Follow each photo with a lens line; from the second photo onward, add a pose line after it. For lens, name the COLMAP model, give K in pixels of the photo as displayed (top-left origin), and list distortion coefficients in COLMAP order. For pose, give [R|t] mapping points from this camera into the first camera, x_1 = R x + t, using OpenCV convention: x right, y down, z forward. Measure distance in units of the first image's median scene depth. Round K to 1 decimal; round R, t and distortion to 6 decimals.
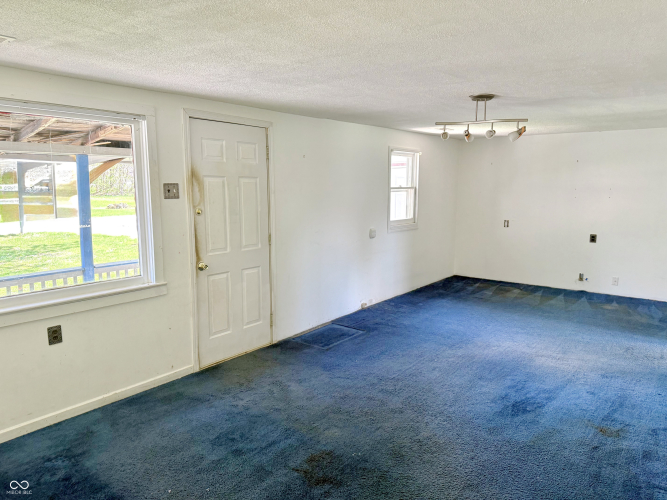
lens RADIAL K [[465.4, 0, 337.5], [0, 465.4, 251.1], [0, 0, 1]] dist [0.102546, -0.155765]
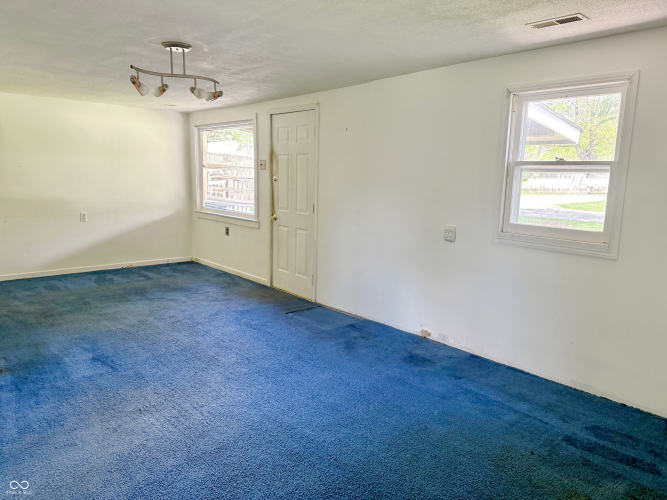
lens RADIAL K [[465.4, 0, 337.5], [0, 465.4, 251.1], [0, 0, 1]] dist [0.102546, -0.155765]
pose [[-0.171248, 0.153588, -0.973183, 0.870952], [-0.163912, 0.969567, 0.181860, -0.127178], [0.971497, 0.190659, -0.140862, 1.117234]]
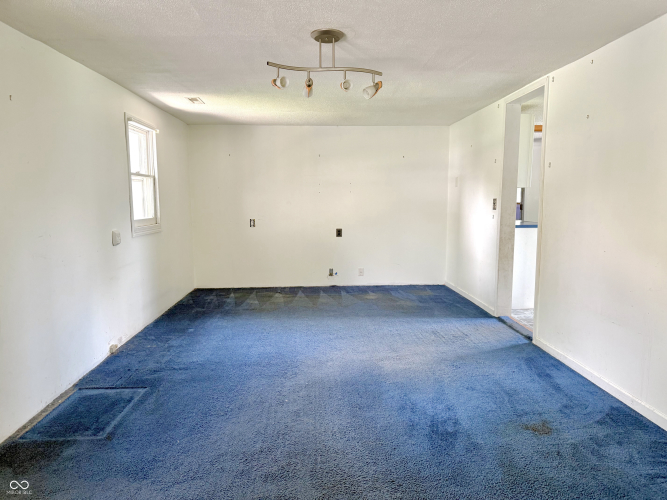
lens RADIAL K [[465.4, 0, 337.5], [0, 465.4, 251.1], [0, 0, 1]] dist [0.102546, -0.155765]
pose [[0.754153, -0.078572, 0.651981, -0.151498], [0.097664, 0.995195, 0.006965, 0.007610], [-0.649396, 0.058422, 0.758203, 0.334124]]
